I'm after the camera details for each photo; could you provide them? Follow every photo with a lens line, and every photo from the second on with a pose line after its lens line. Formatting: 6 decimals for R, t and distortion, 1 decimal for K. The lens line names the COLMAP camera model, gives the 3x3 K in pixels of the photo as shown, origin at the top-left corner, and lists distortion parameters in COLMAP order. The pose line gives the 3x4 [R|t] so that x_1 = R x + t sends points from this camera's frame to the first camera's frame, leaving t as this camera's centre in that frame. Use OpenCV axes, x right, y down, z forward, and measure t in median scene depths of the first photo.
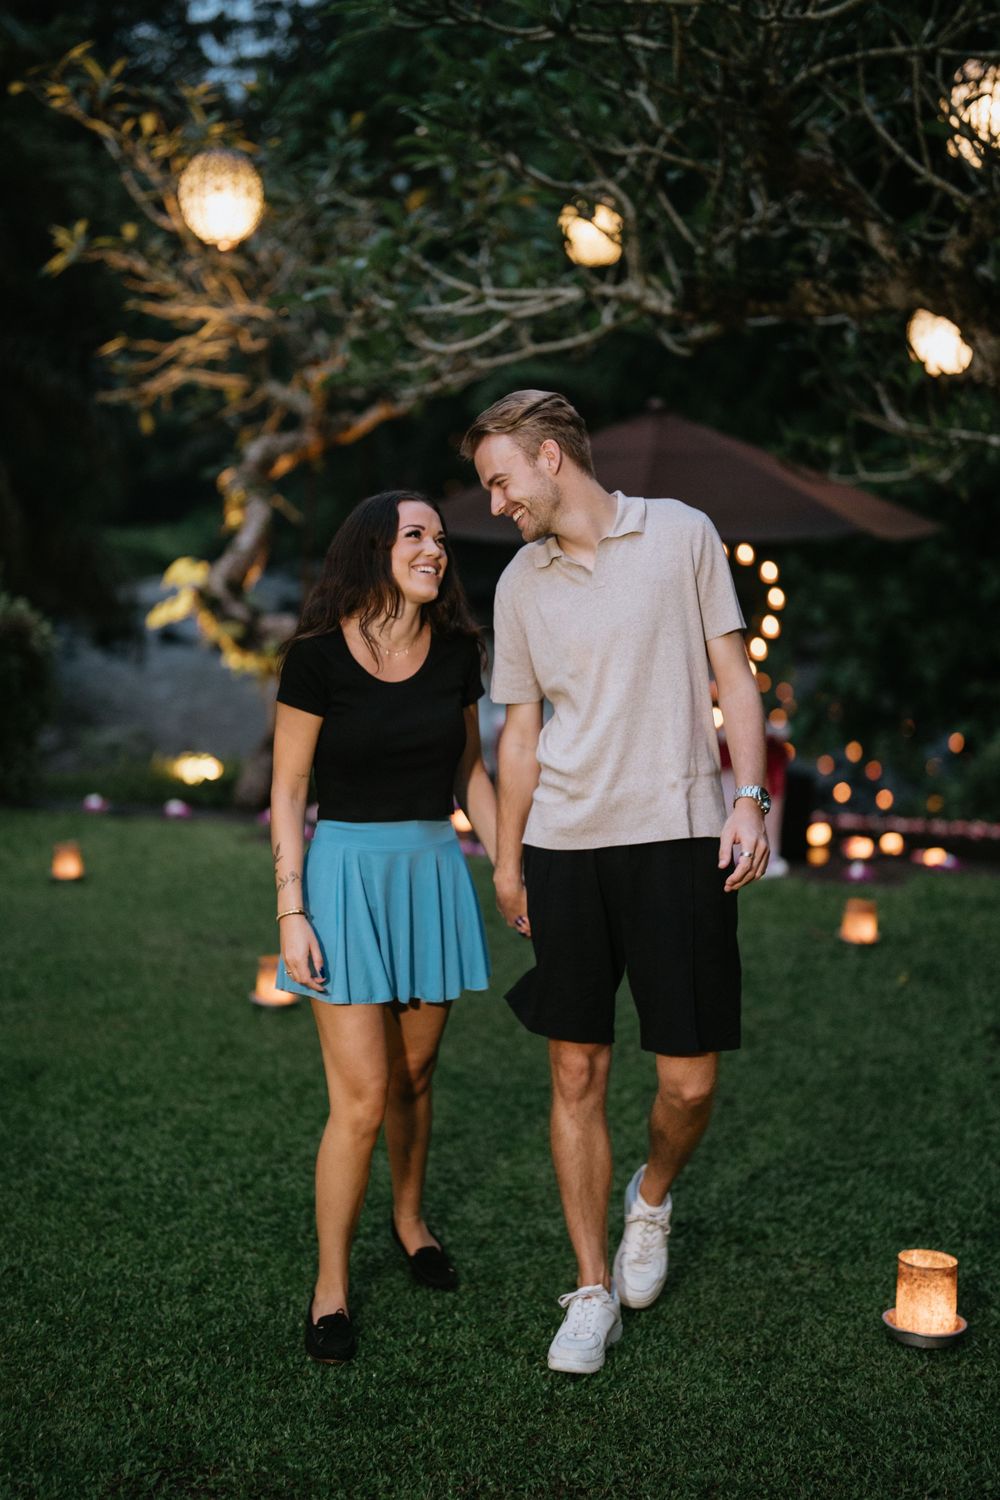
lens RADIAL K [[2104.9, 0, 500.8], [0, 2104.9, 748.8], [0, 0, 1]] dist [0.013180, 0.000000]
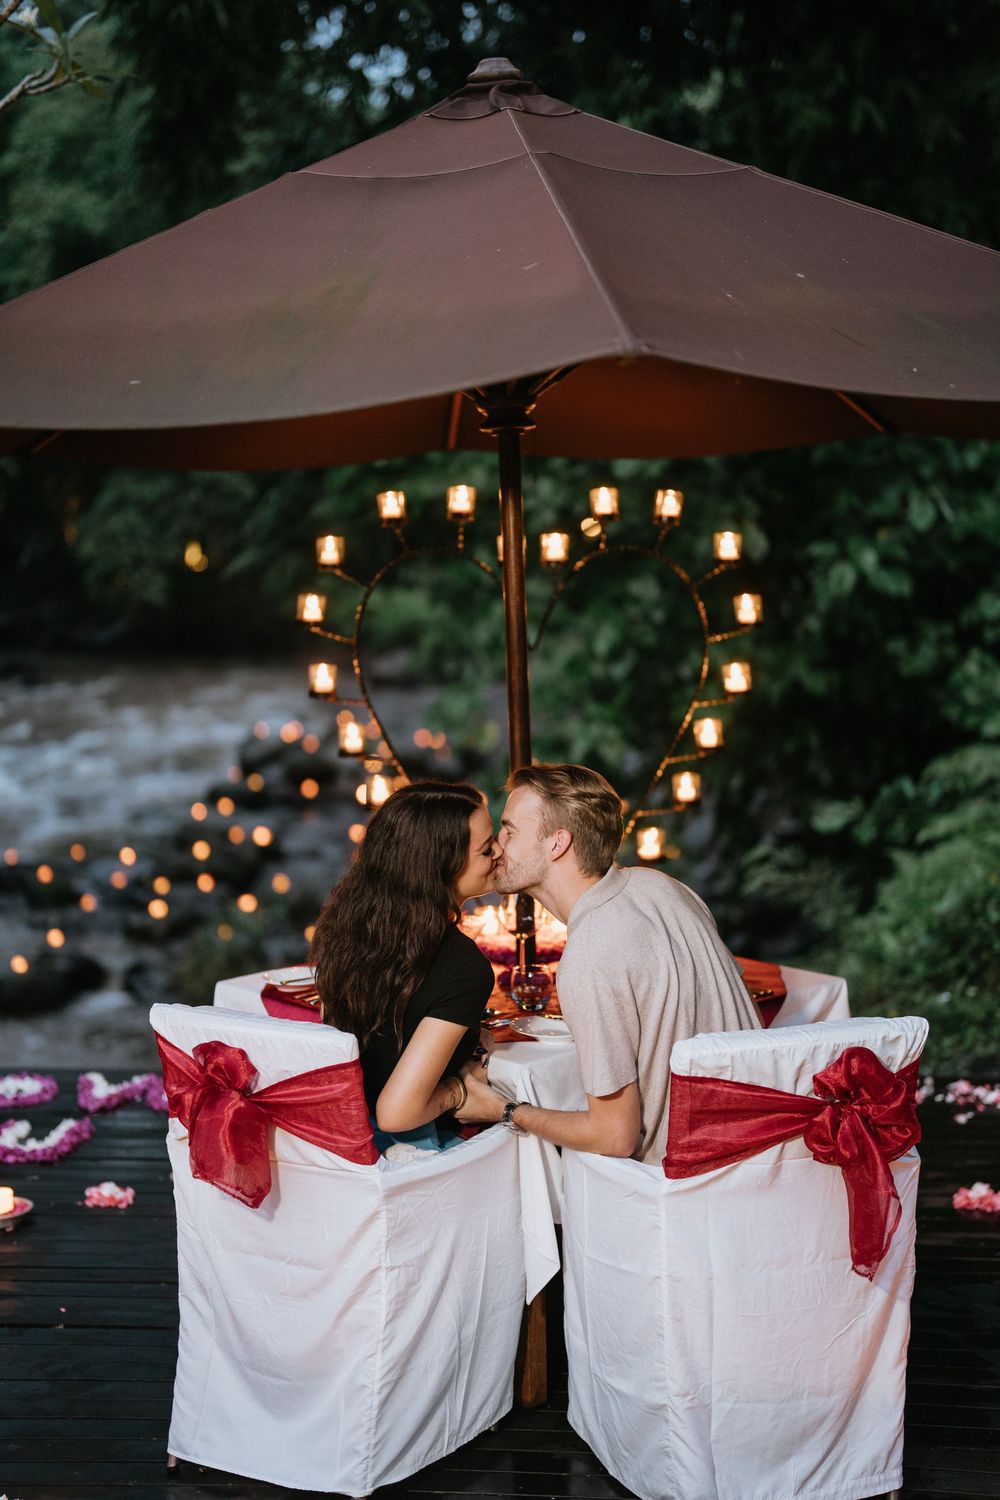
lens RADIAL K [[2104.9, 0, 499.7], [0, 2104.9, 749.7], [0, 0, 1]] dist [0.013180, 0.000000]
pose [[0.973918, -0.053653, 0.220467, -0.009217], [0.056078, 0.998415, -0.004753, -0.044602], [-0.219862, 0.016992, 0.975383, 0.612634]]
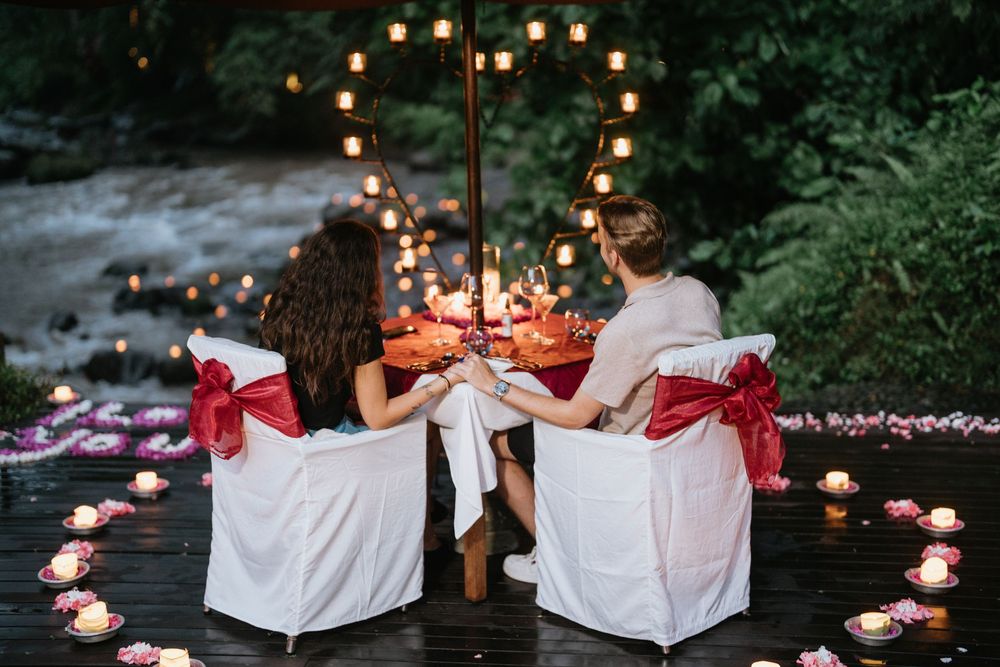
lens RADIAL K [[1403.3, 0, 506.8], [0, 1403.3, 331.7], [0, 0, 1]] dist [0.013180, 0.000000]
pose [[0.973186, -0.067157, 0.220000, -0.002903], [0.051224, 0.995687, 0.077348, -0.037266], [-0.224245, -0.064005, 0.972429, 0.596760]]
